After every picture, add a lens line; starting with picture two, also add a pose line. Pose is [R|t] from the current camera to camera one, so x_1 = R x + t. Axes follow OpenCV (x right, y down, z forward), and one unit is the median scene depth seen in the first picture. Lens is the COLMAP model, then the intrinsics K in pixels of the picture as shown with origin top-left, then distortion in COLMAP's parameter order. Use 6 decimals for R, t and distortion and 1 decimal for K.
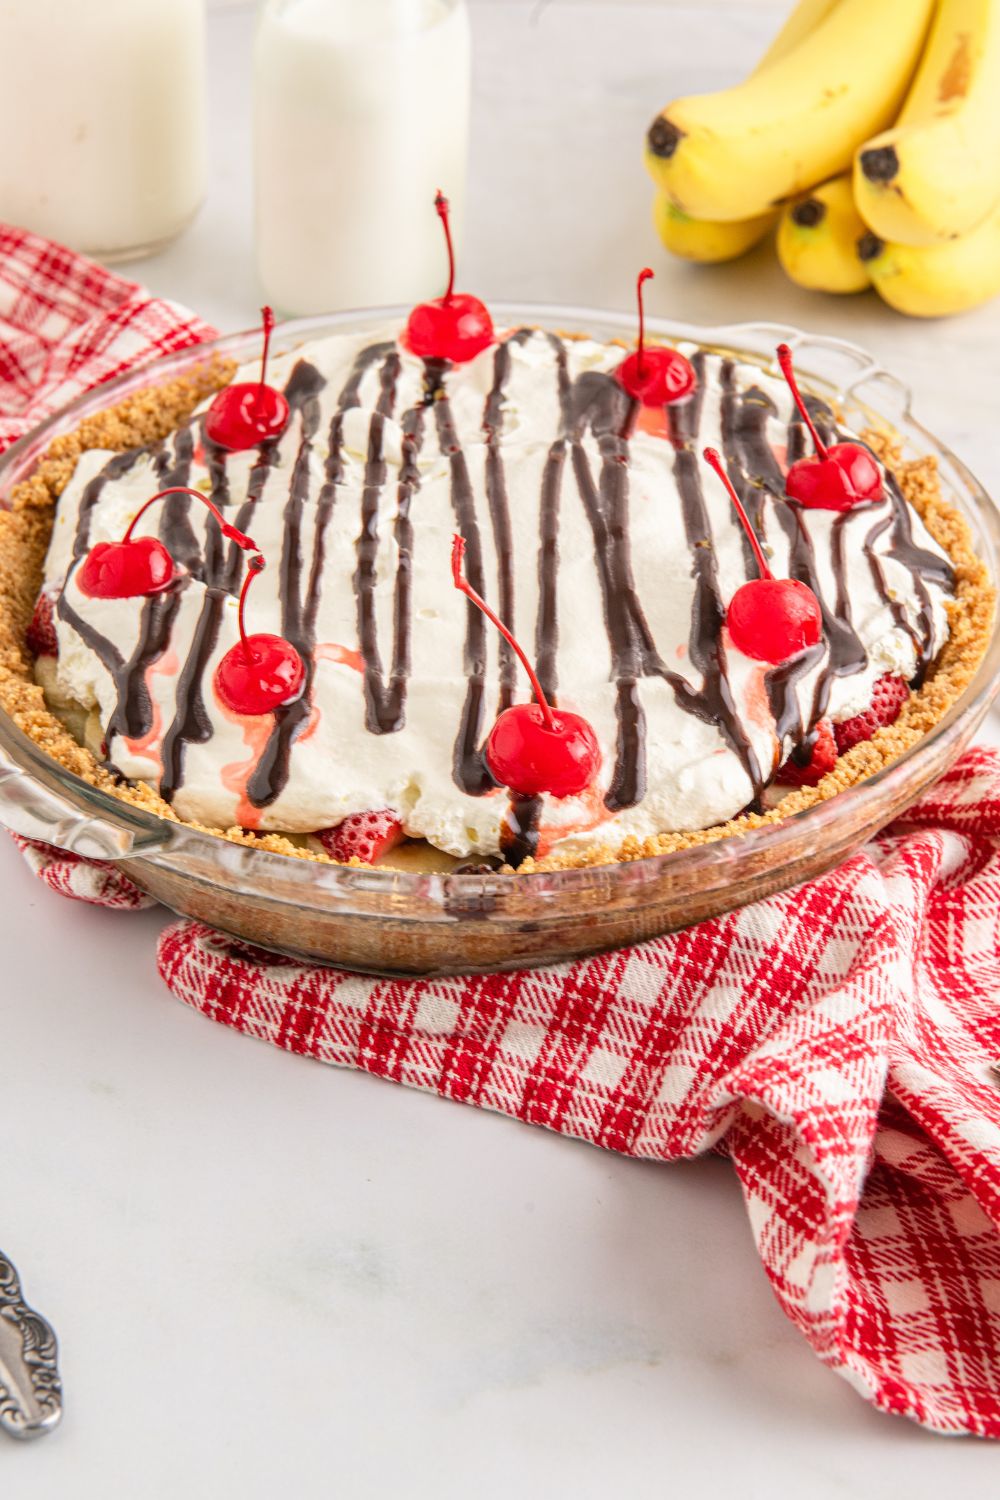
lens RADIAL K [[3113.4, 0, 500.0], [0, 3113.4, 739.5], [0, 0, 1]] dist [-0.025060, 0.000000]
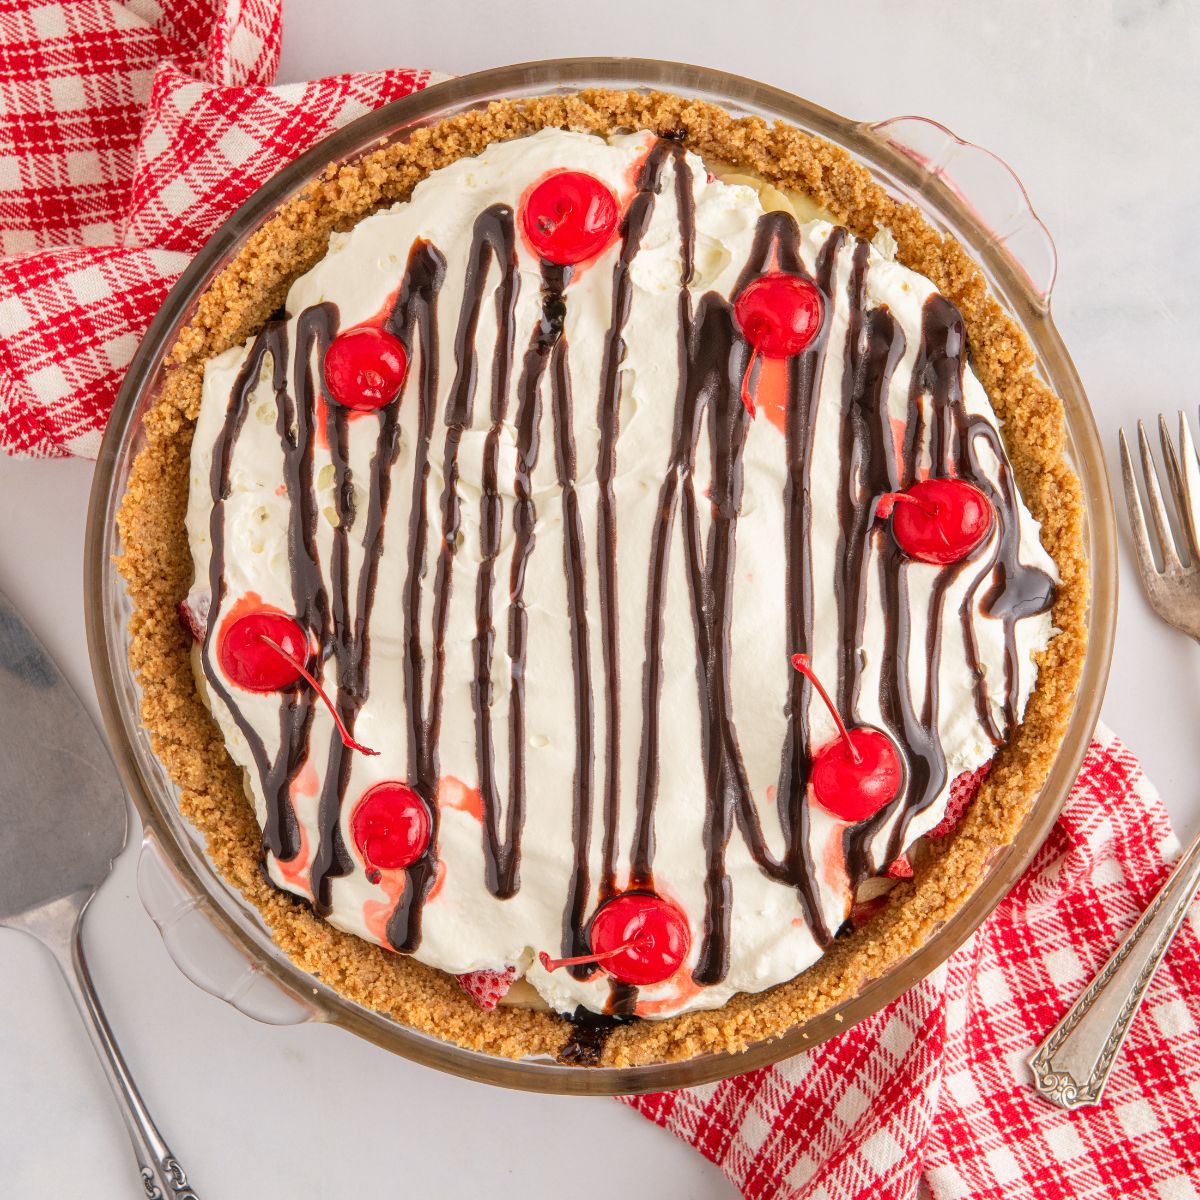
lens RADIAL K [[3519.9, 0, 602.7], [0, 3519.9, 599.1], [0, 0, 1]] dist [-0.045794, 0.000000]
pose [[0.995936, 0.025825, -0.086279, 0.105982], [0.050786, 0.630108, 0.774845, -1.049711], [0.074375, -0.776078, 0.626236, 0.277712]]
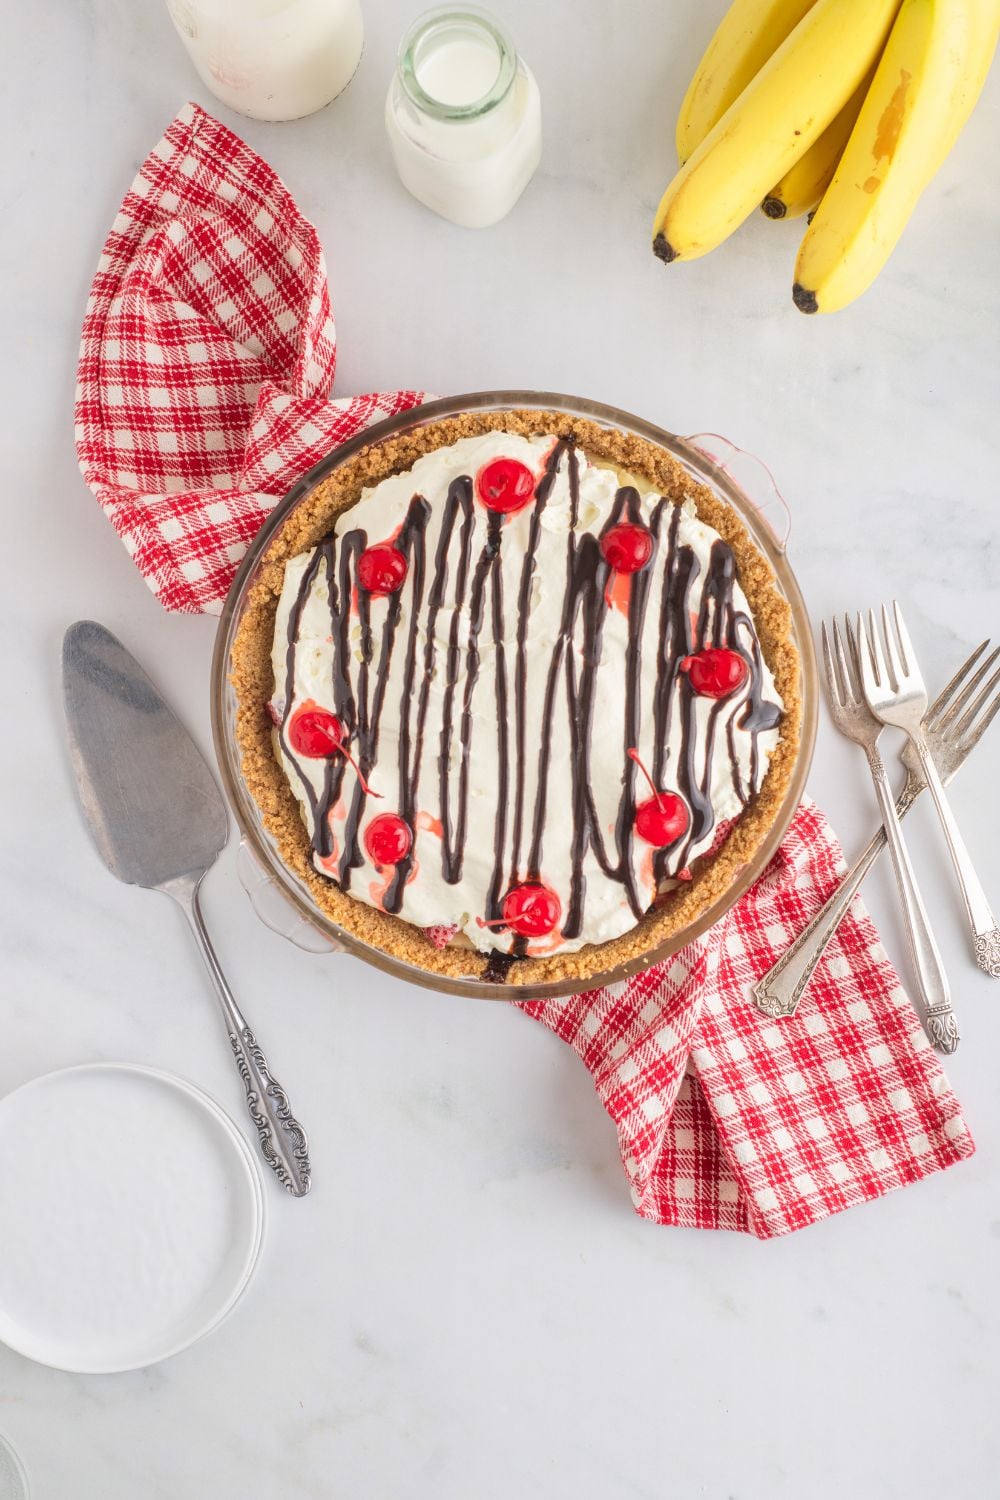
lens RADIAL K [[2319.3, 0, 508.9], [0, 2319.3, 752.4], [0, 0, 1]] dist [-0.081507, 0.000000]
pose [[0.995803, 0.065678, -0.063734, 0.084071], [0.011063, 0.604912, 0.796215, -1.185043], [0.090848, -0.793579, 0.601647, 0.194825]]
